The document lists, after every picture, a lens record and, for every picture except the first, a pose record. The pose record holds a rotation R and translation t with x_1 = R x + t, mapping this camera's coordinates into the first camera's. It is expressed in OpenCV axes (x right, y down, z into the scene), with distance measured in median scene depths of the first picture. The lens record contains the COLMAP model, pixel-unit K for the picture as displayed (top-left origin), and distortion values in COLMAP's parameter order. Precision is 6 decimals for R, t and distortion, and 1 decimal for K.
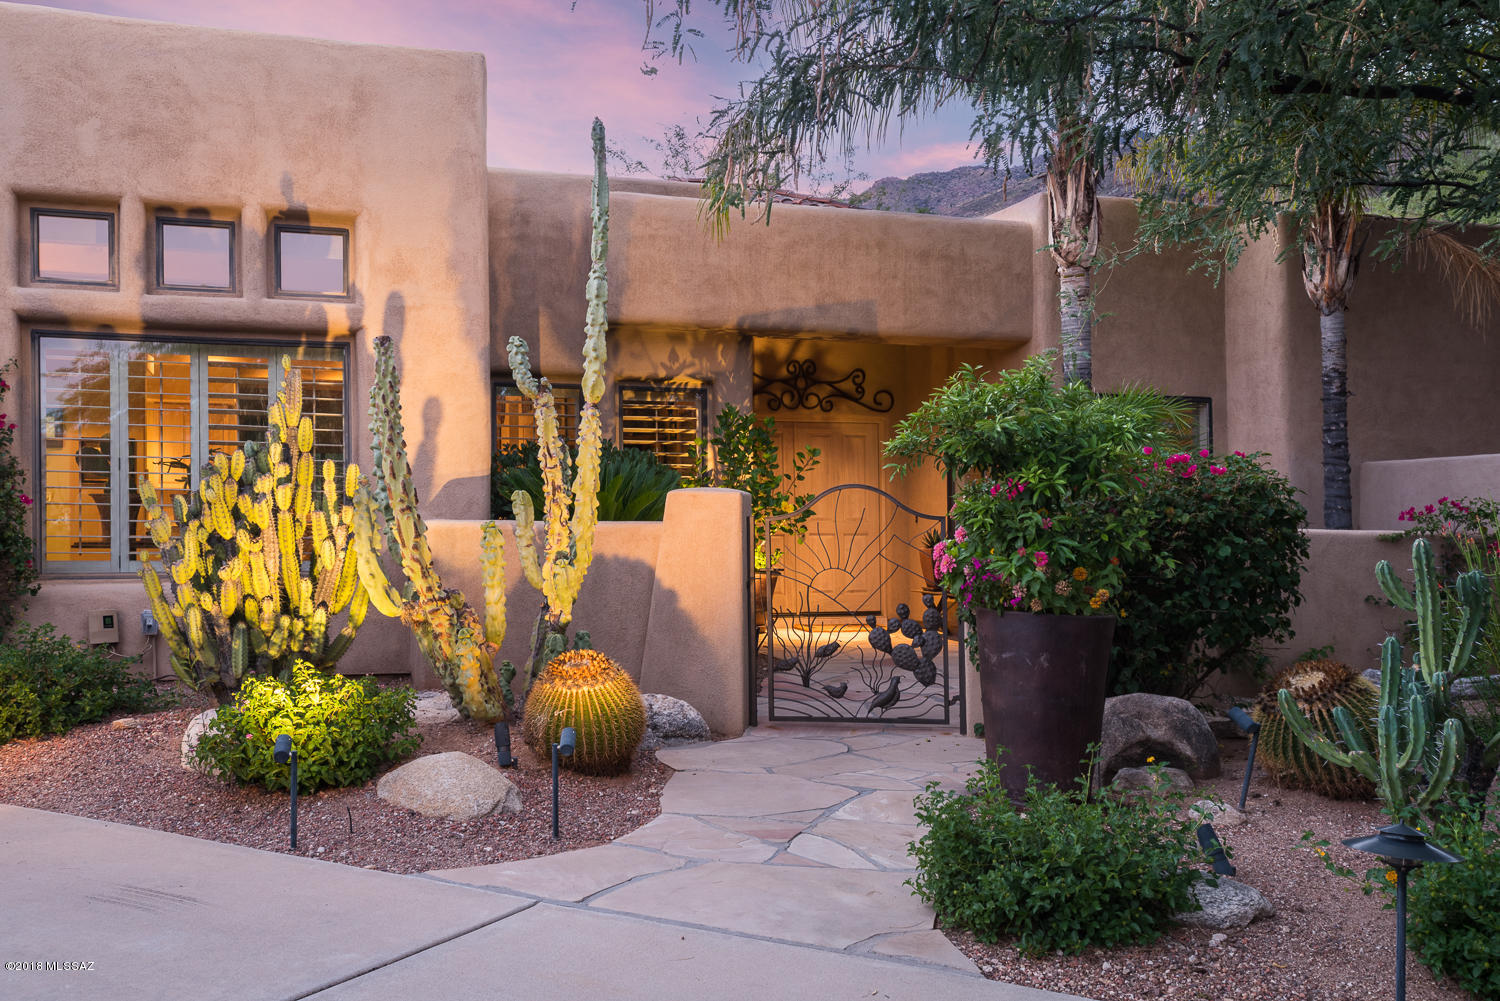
lens RADIAL K [[1484.4, 0, 749.2], [0, 1484.4, 500.6], [0, 0, 1]] dist [0.087479, 0.000000]
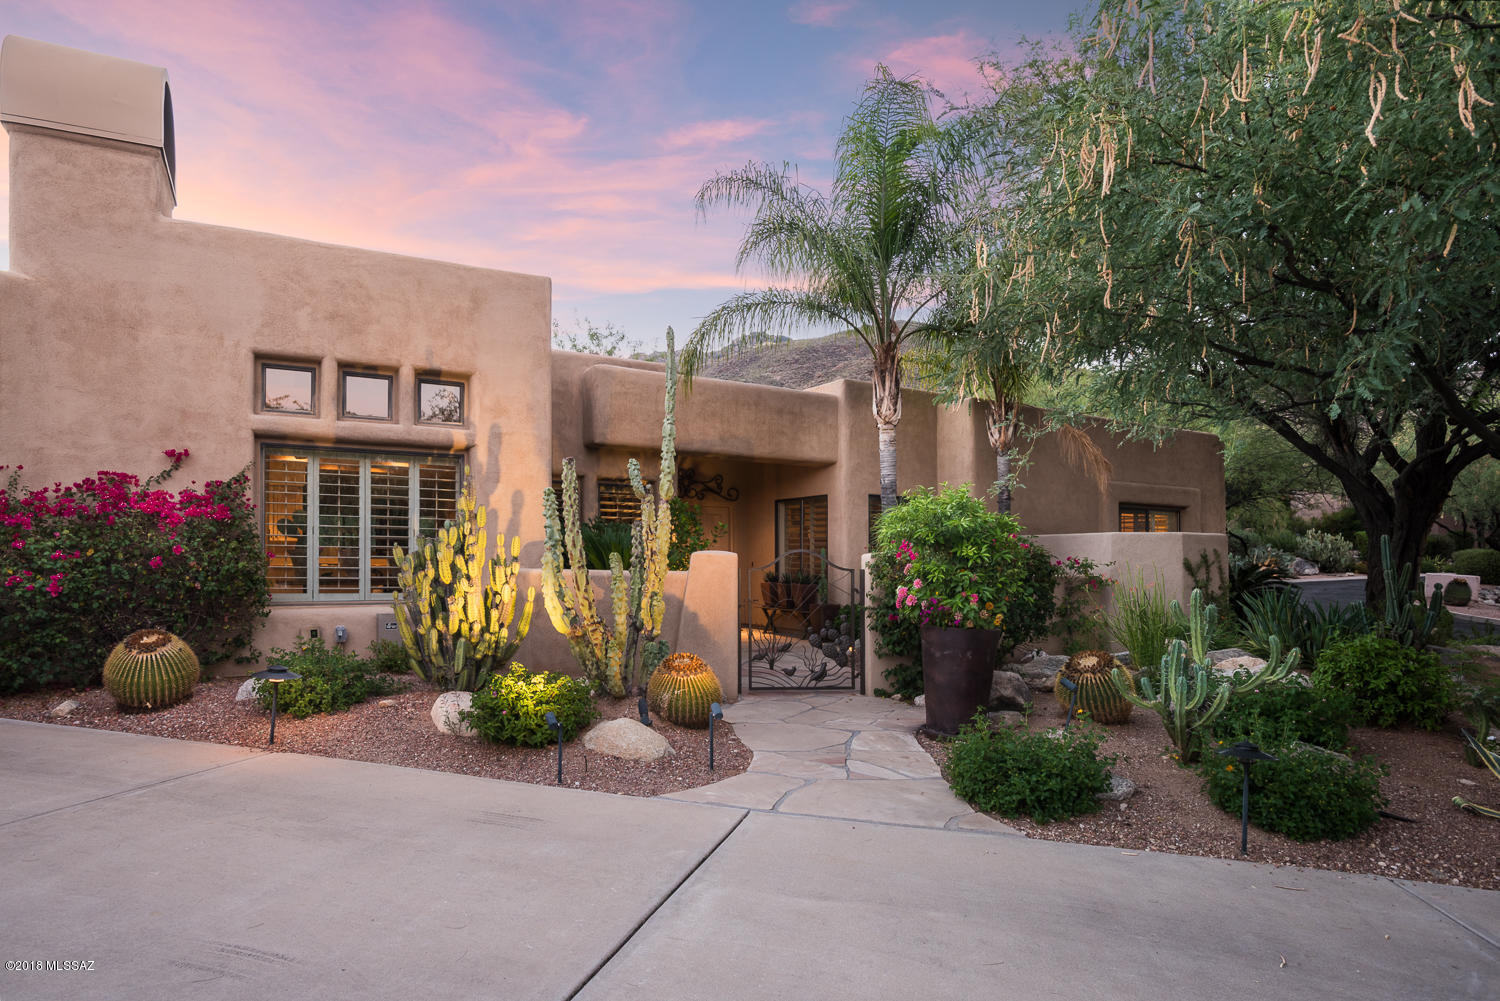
lens RADIAL K [[885.5, 0, 760.7], [0, 885.5, 548.7], [0, 0, 1]] dist [-0.033663, -0.003416]
pose [[0.972265, 0.009100, 0.233706, -0.191743], [-0.009788, 0.999950, 0.001786, -0.012133], [-0.233679, -0.004024, 0.972306, 0.027217]]
